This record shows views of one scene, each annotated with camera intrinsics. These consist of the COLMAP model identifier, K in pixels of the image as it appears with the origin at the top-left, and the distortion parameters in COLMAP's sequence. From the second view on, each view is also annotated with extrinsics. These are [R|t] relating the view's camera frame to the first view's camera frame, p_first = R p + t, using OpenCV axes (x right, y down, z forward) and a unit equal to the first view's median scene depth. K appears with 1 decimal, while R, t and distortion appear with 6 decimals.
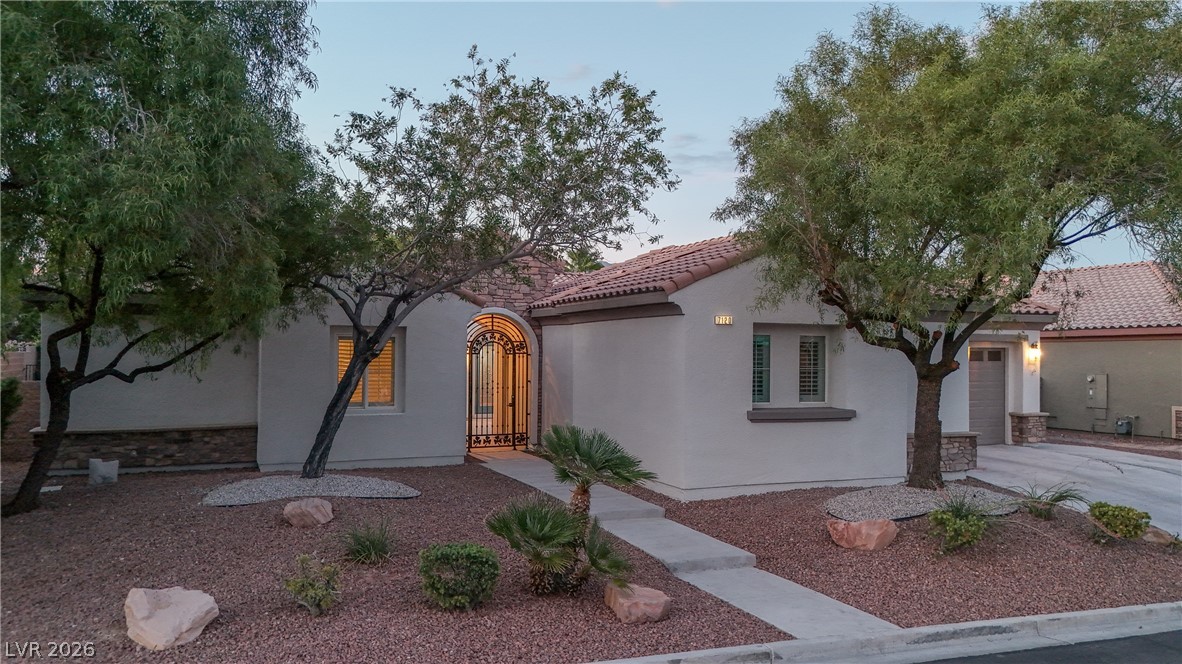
lens RADIAL K [[876.9, 0, 604.9], [0, 876.9, 349.6], [0, 0, 1]] dist [0.026240, -0.009800]
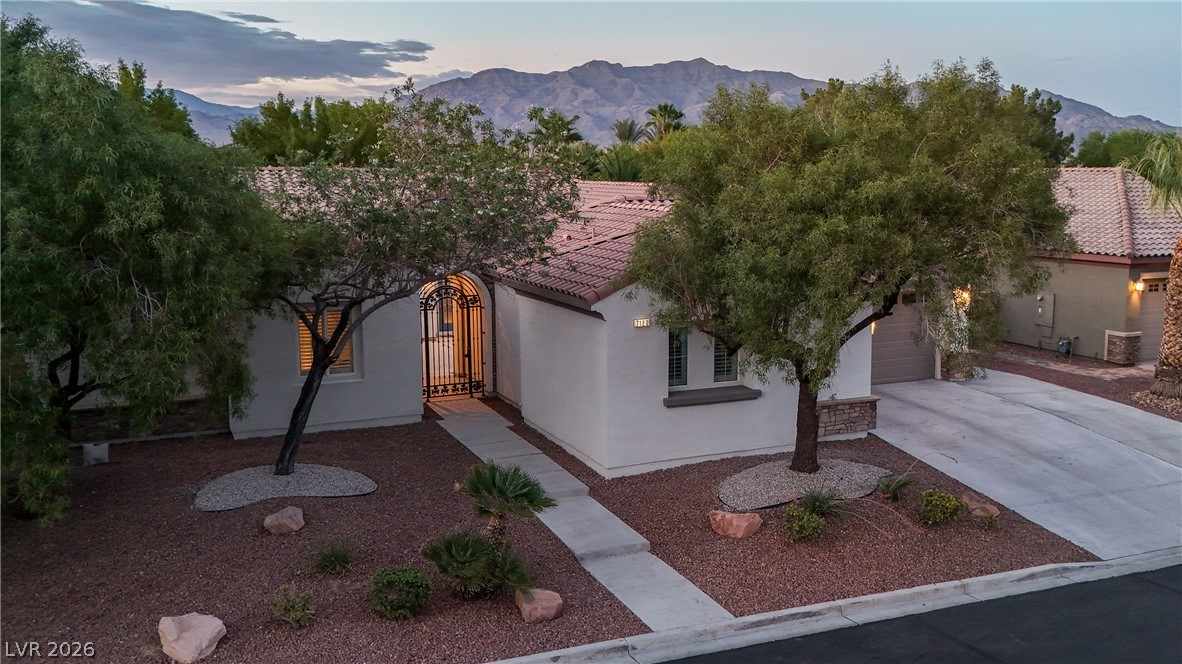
lens RADIAL K [[989.9, 0, 635.4], [0, 989.9, 328.1], [0, 0, 1]] dist [0.035954, -0.046839]
pose [[0.999440, -0.012273, 0.031145, 0.101551], [0.007503, 0.988826, 0.148883, -0.250709], [-0.032624, -0.148566, 0.988364, -0.311109]]
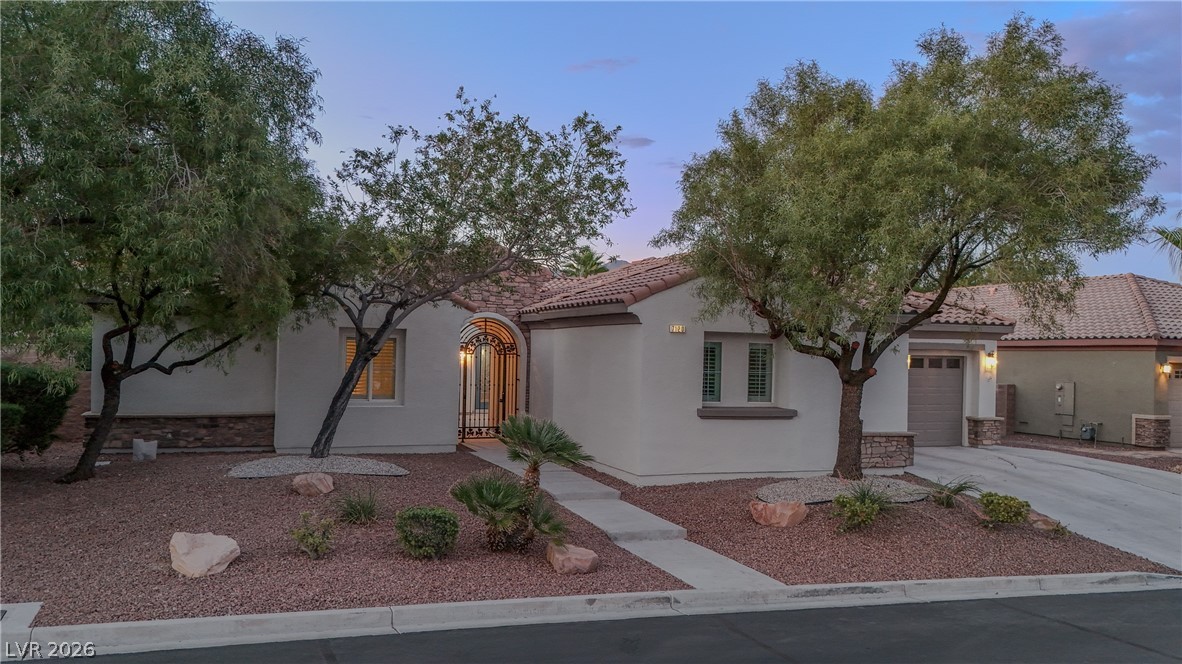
lens RADIAL K [[875.6, 0, 580.2], [0, 875.6, 358.5], [0, 0, 1]] dist [0.037158, -0.031792]
pose [[0.998795, 0.016193, -0.046337, 0.072457], [-0.015724, 0.999822, 0.010452, -0.005442], [0.046498, -0.009711, 0.998871, -0.165425]]
